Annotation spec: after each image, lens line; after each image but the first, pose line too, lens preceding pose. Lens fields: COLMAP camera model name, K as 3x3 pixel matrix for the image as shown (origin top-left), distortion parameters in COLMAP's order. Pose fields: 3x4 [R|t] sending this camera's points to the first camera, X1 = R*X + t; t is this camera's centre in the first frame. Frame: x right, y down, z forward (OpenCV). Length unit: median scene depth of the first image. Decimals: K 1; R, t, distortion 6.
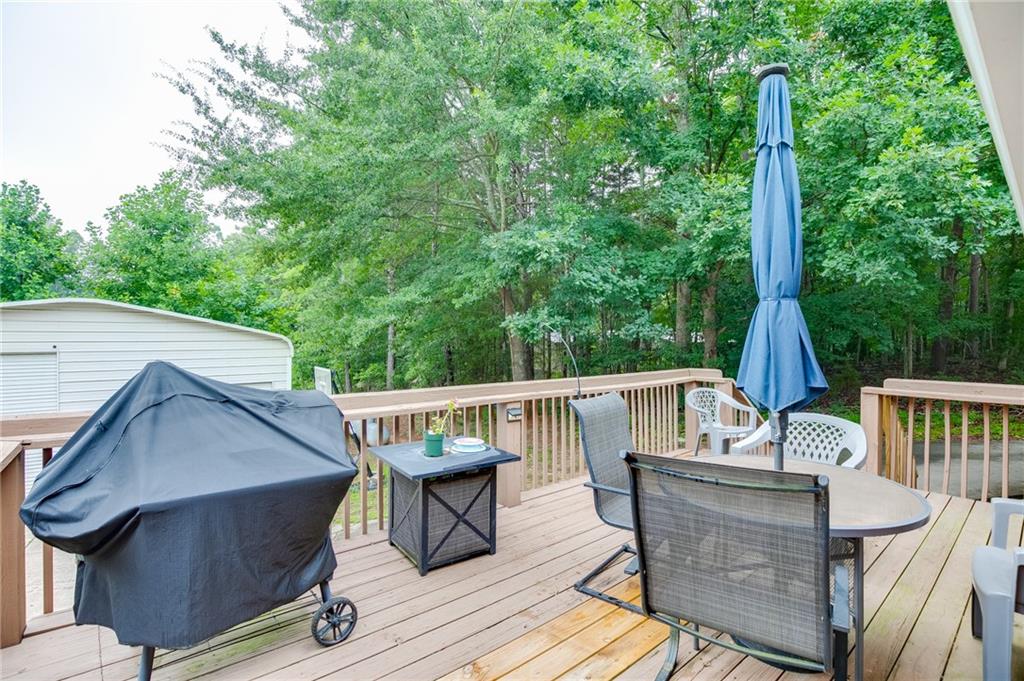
lens RADIAL K [[458.3, 0, 511.2], [0, 458.3, 342.0], [0, 0, 1]] dist [-0.004999, -0.000496]
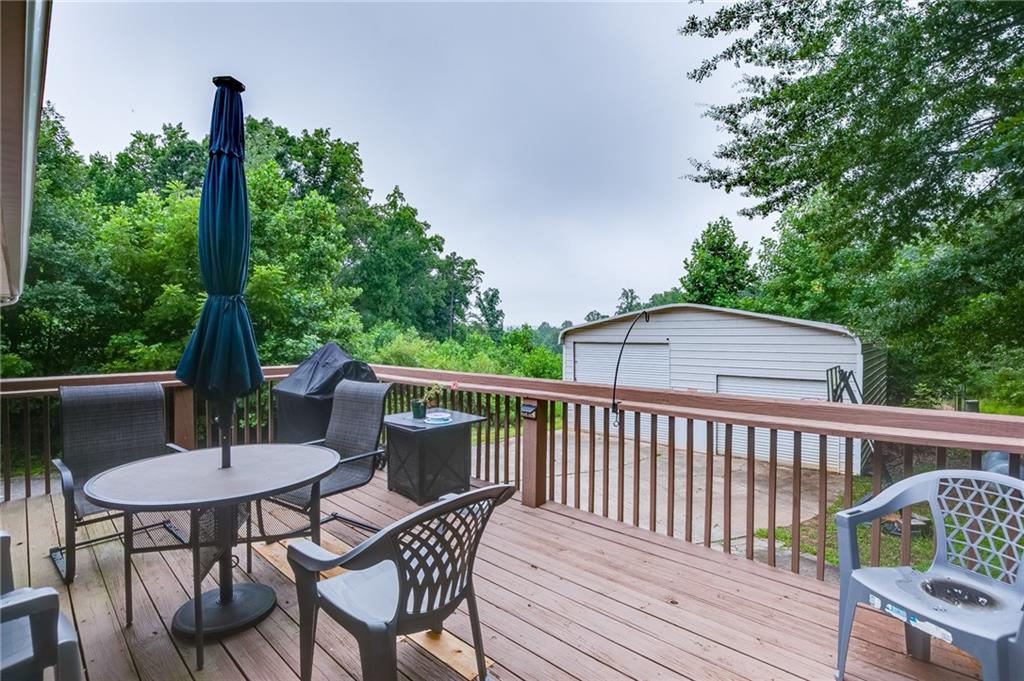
lens RADIAL K [[458.3, 0, 510.9], [0, 458.3, 342.5], [0, 0, 1]] dist [-0.004999, -0.000496]
pose [[0.143242, 0.016858, -0.989544, 0.338693], [-0.005763, 0.999852, 0.016199, -0.000441], [0.989671, 0.003382, 0.143318, 0.293593]]
